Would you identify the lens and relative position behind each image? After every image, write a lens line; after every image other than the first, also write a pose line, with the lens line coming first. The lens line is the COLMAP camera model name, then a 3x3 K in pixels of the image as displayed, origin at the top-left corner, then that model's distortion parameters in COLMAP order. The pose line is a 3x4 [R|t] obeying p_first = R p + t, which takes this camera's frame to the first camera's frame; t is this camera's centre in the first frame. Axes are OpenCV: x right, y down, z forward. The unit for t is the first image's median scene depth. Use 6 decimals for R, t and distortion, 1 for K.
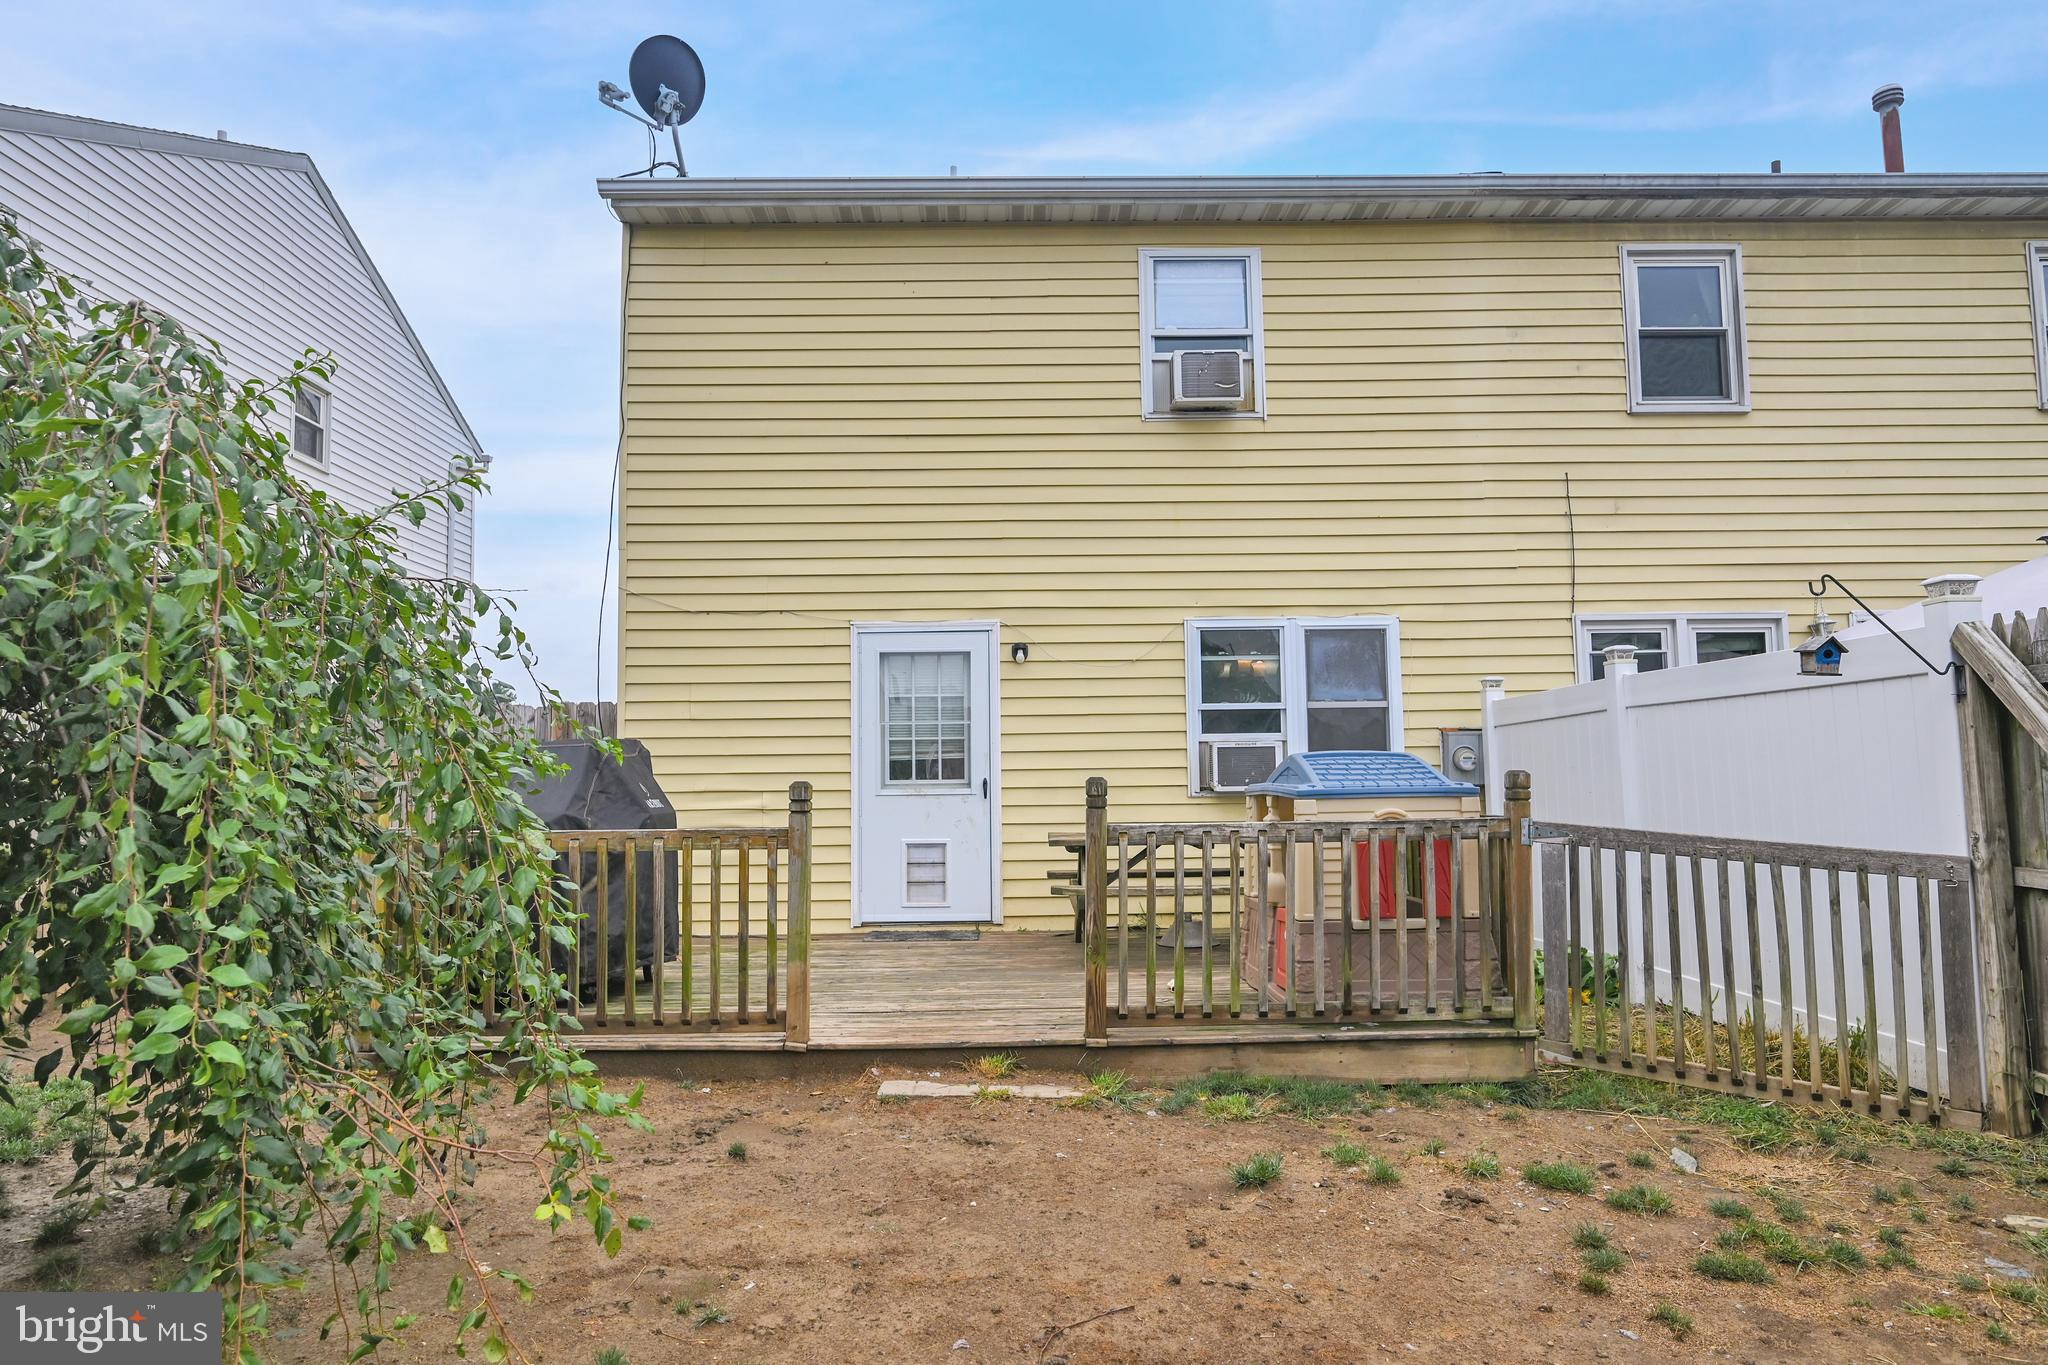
lens RADIAL K [[1334.5, 0, 1024.0], [0, 1334.5, 682.5], [0, 0, 1]] dist [-0.001304, 0.000713]
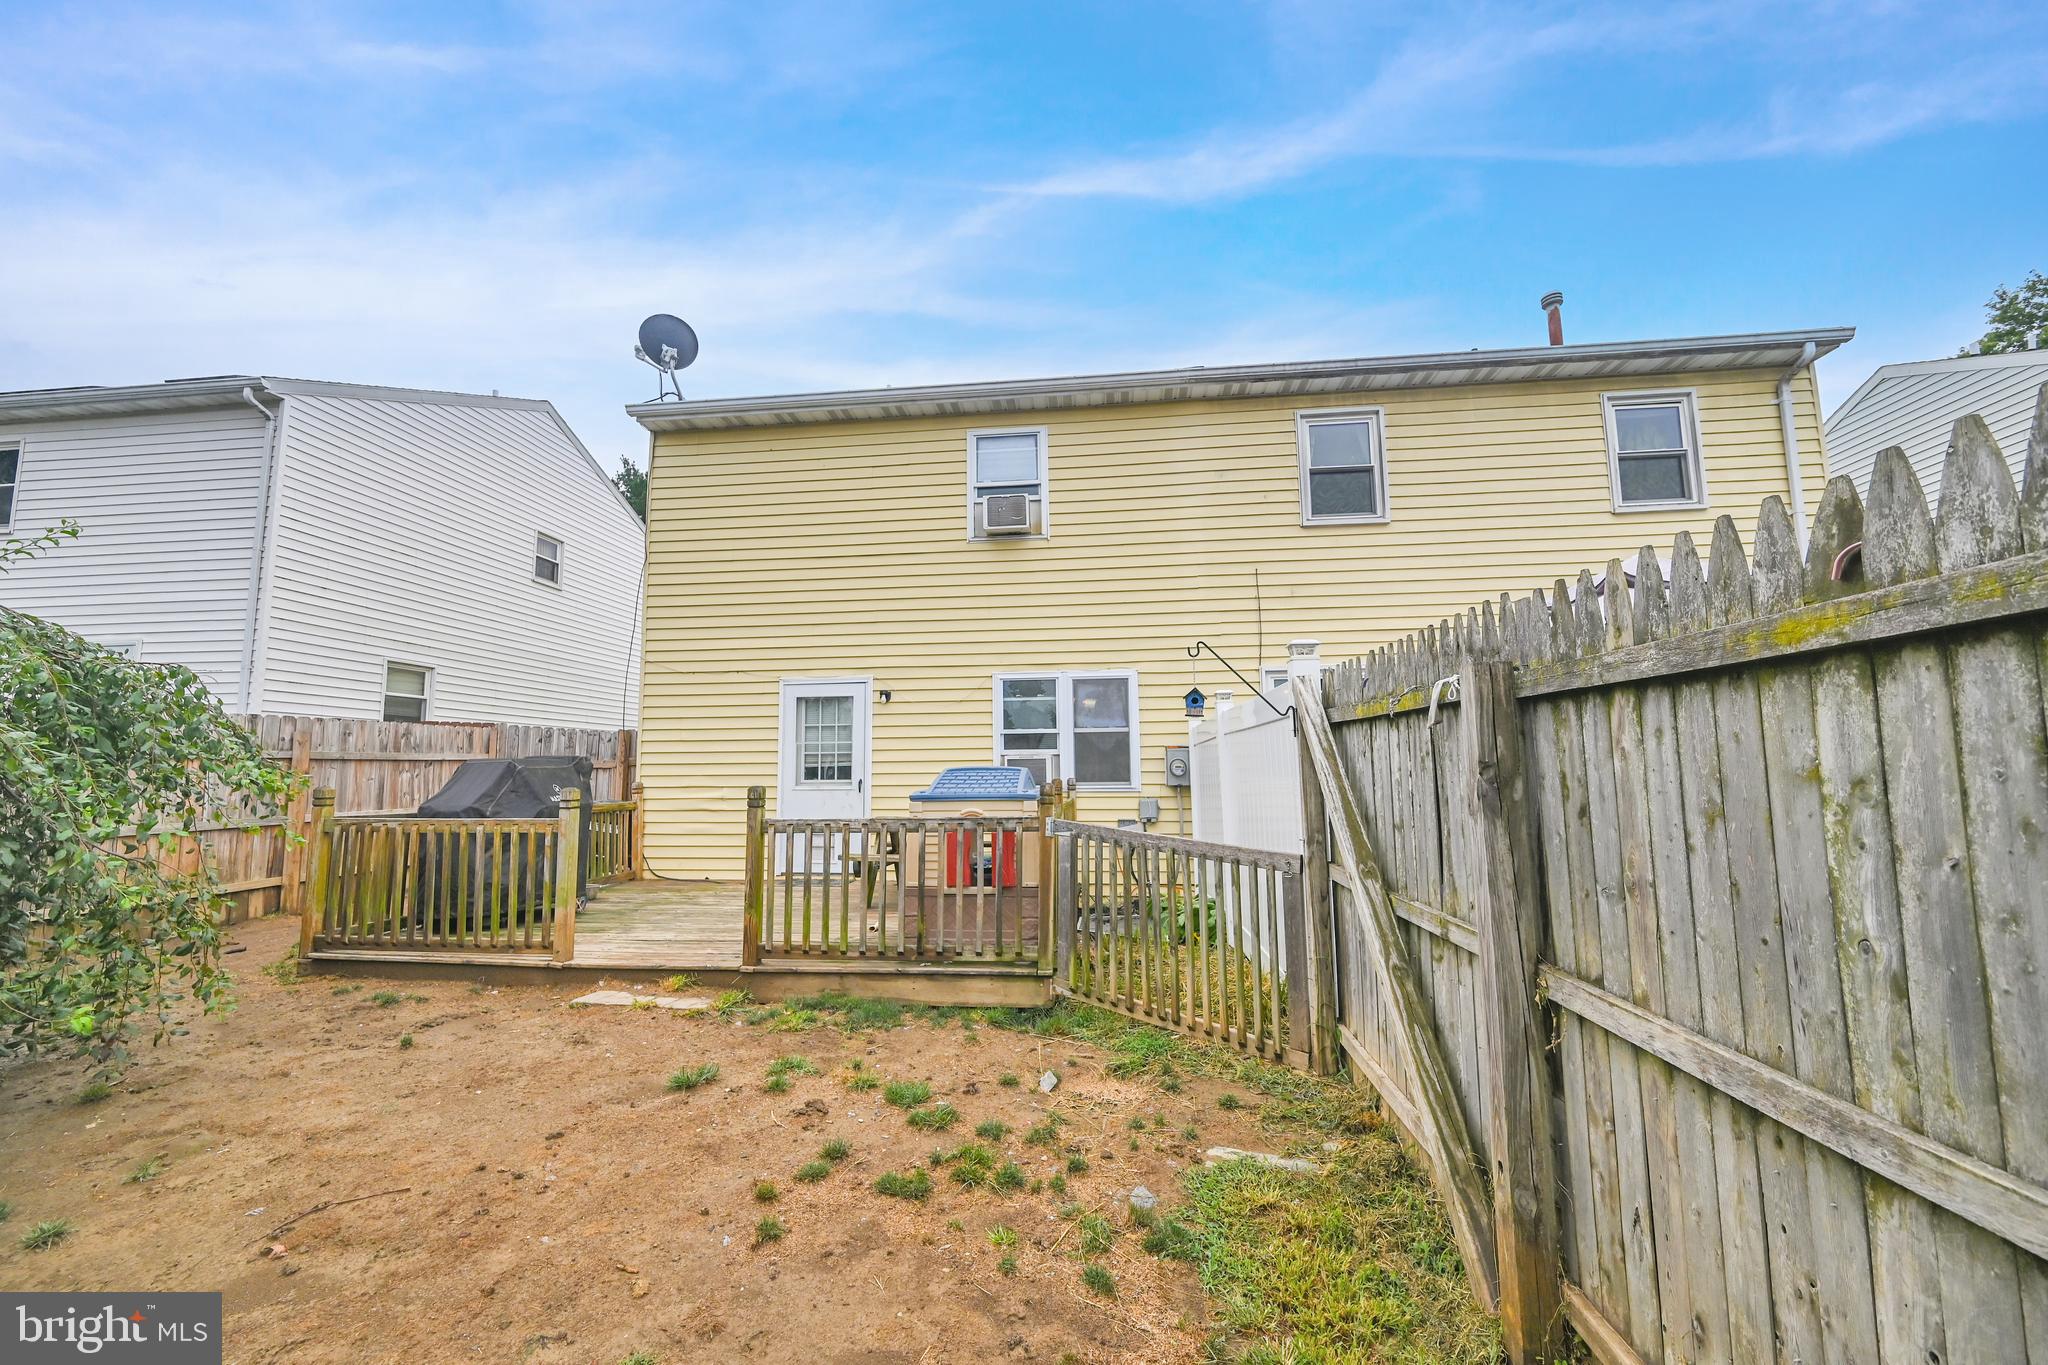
lens RADIAL K [[834.6, 0, 1024.0], [0, 834.6, 682.5], [0, 0, 1]] dist [-0.001832, -0.000061]
pose [[0.991033, -0.010663, -0.133193, 0.282974], [0.006542, 0.999487, -0.031341, -0.007502], [0.133459, 0.030189, 0.990595, 0.075195]]
